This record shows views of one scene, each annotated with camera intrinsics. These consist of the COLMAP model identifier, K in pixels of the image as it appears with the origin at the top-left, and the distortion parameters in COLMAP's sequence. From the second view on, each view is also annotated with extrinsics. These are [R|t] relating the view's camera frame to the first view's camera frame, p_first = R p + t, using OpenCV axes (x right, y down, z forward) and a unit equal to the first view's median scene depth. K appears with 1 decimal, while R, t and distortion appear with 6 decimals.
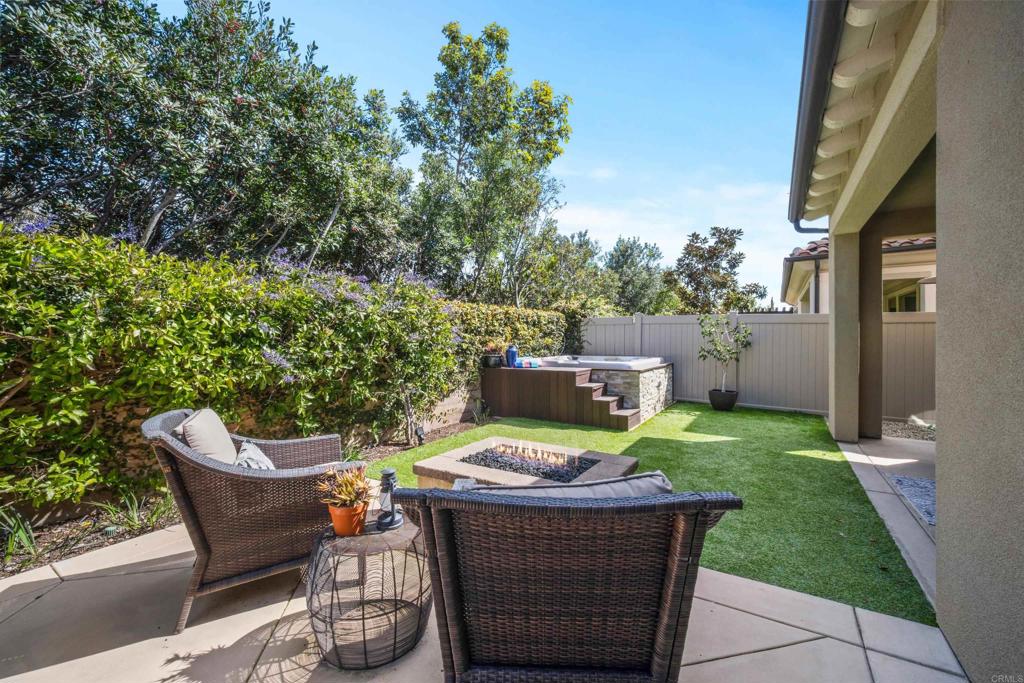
lens RADIAL K [[409.7, 0, 516.0], [0, 409.7, 338.4], [0, 0, 1]] dist [-0.003018, 0.001333]
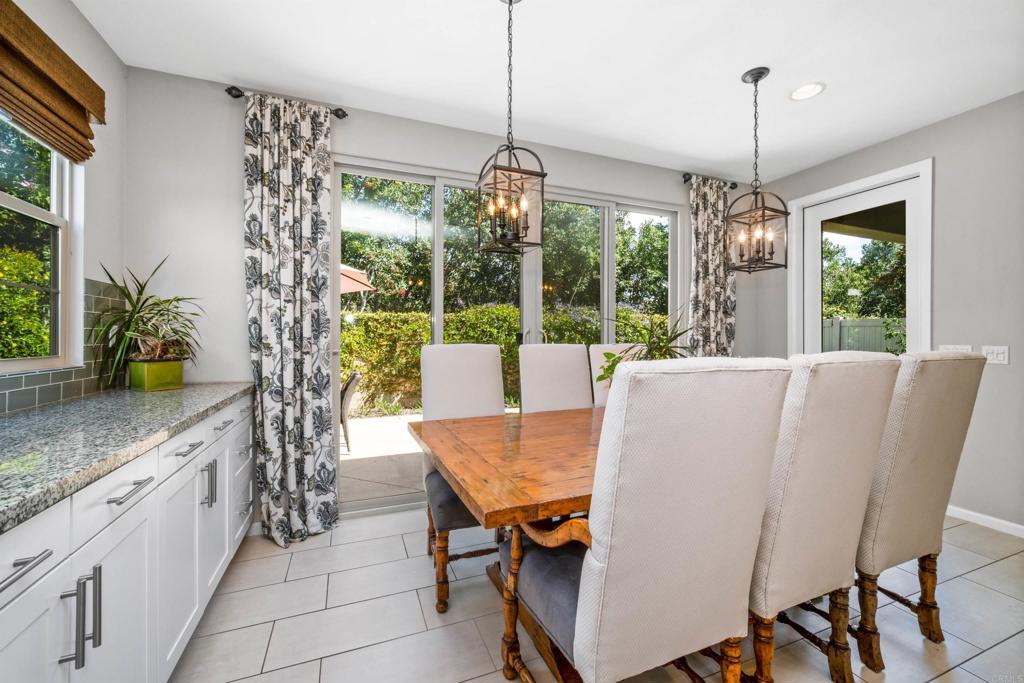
lens RADIAL K [[409.7, 0, 510.1], [0, 409.7, 334.7], [0, 0, 1]] dist [-0.003018, 0.001333]
pose [[0.807255, -0.007056, -0.590161, 0.462807], [0.002792, 0.999963, -0.008137, -0.007177], [0.590196, 0.004920, 0.807245, -0.838726]]
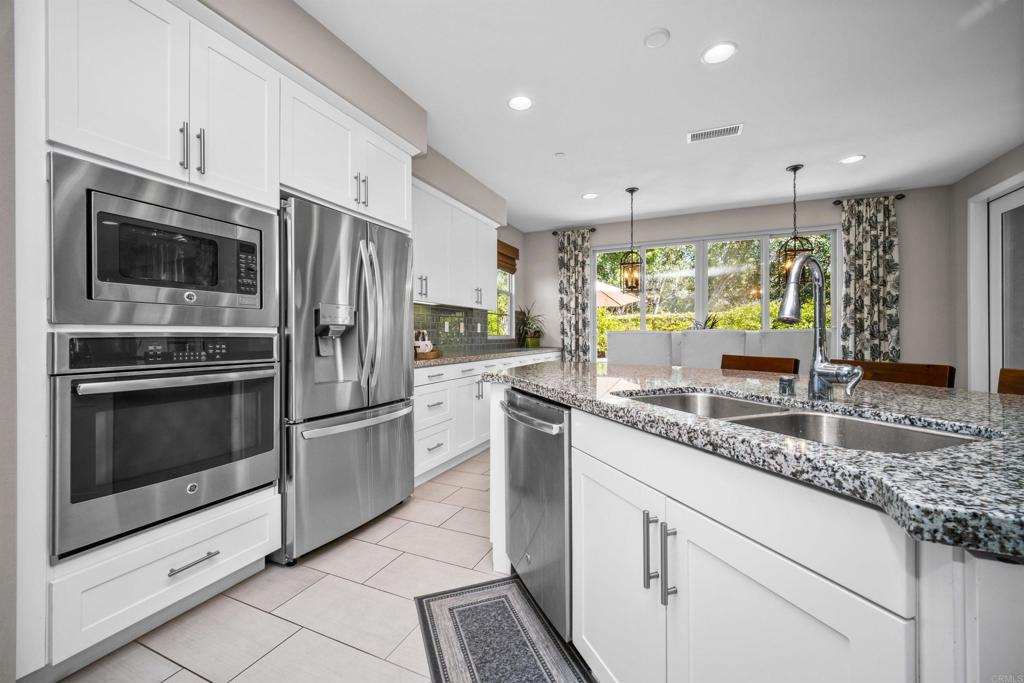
lens RADIAL K [[409.7, 0, 511.8], [0, 409.7, 335.3], [0, 0, 1]] dist [-0.003018, 0.001333]
pose [[0.135450, -0.005767, -0.990767, 1.247541], [0.002823, 0.999981, -0.005434, 0.019632], [0.990780, -0.002061, 0.135464, -0.958691]]
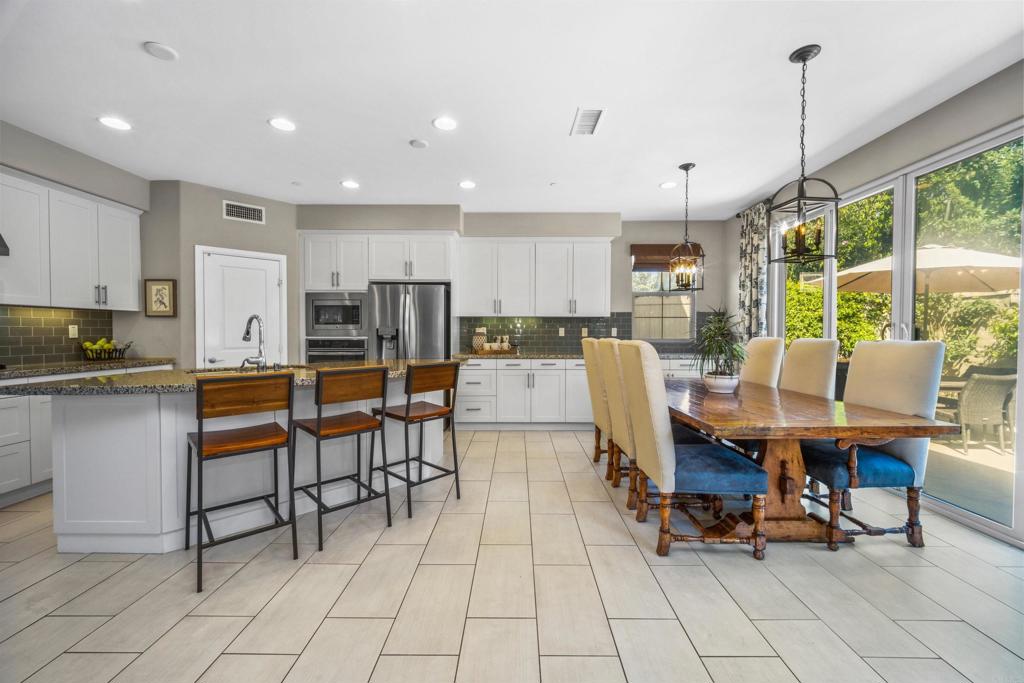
lens RADIAL K [[409.7, 0, 515.5], [0, 409.7, 337.7], [0, 0, 1]] dist [-0.003018, 0.001333]
pose [[-0.845138, 0.002012, -0.534545, 1.022148], [-0.005349, 0.999911, 0.012221, -0.004985], [0.534522, 0.013187, -0.845052, 0.072899]]
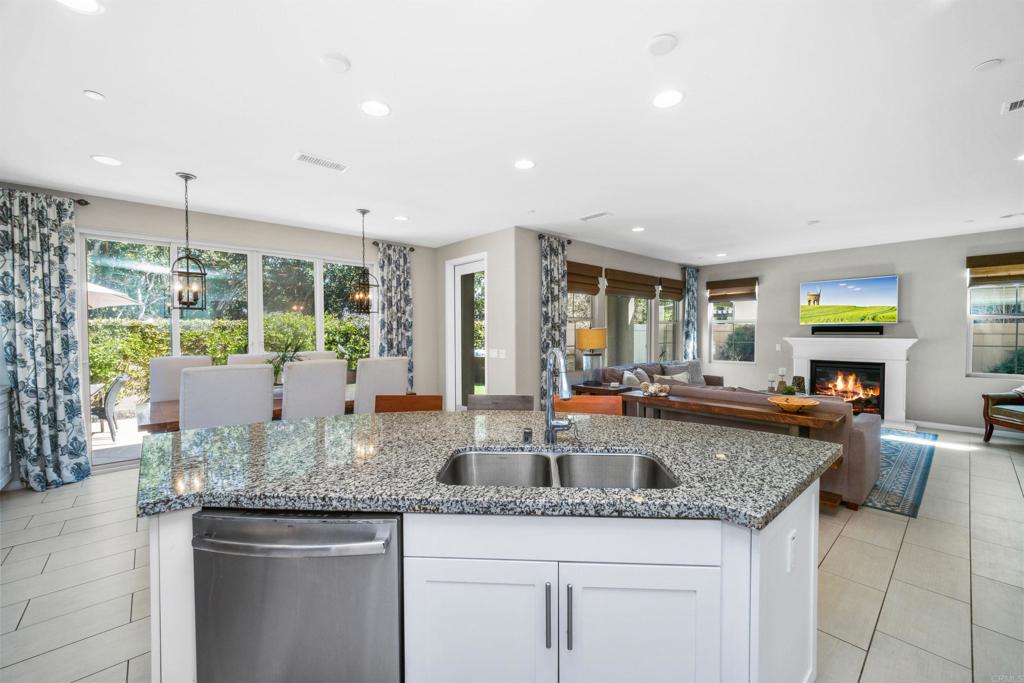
lens RADIAL K [[409.7, 0, 515.3], [0, 409.7, 339.9], [0, 0, 1]] dist [-0.003018, 0.001333]
pose [[0.960985, -0.002914, -0.276584, 1.085552], [0.008686, 0.999769, 0.019646, -0.048796], [0.276463, -0.021282, 0.960789, -1.115550]]
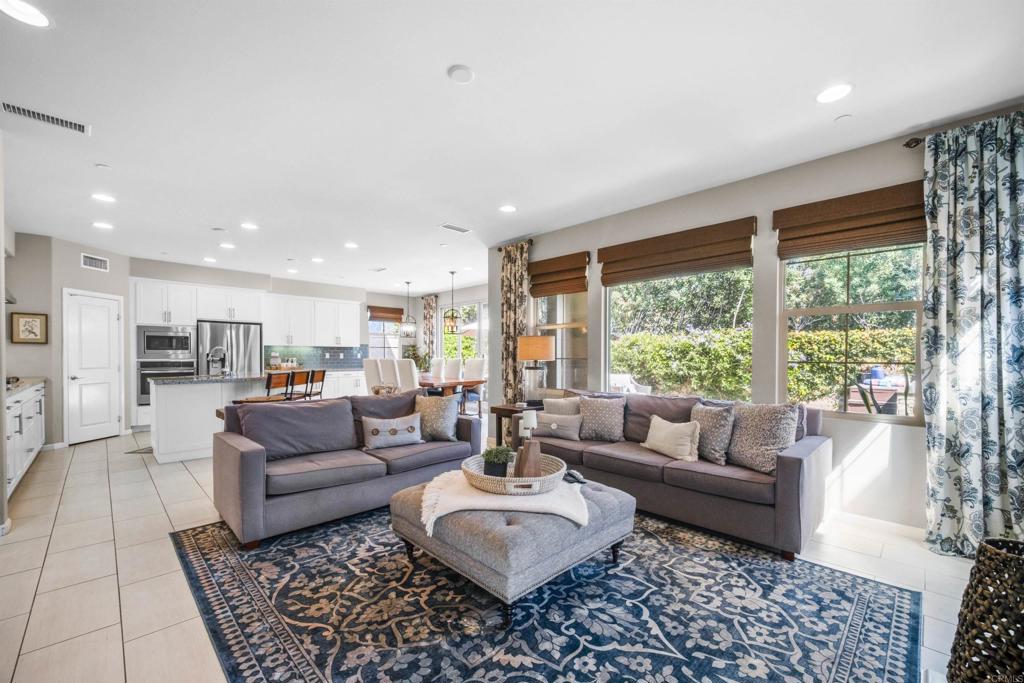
lens RADIAL K [[409.7, 0, 510.2], [0, 409.7, 360.0], [0, 0, 1]] dist [-0.003018, 0.001333]
pose [[-0.223367, 0.004369, -0.974725, 2.085708], [-0.001815, 0.999986, 0.004898, 0.002033], [0.974733, 0.002863, -0.223356, 0.453854]]
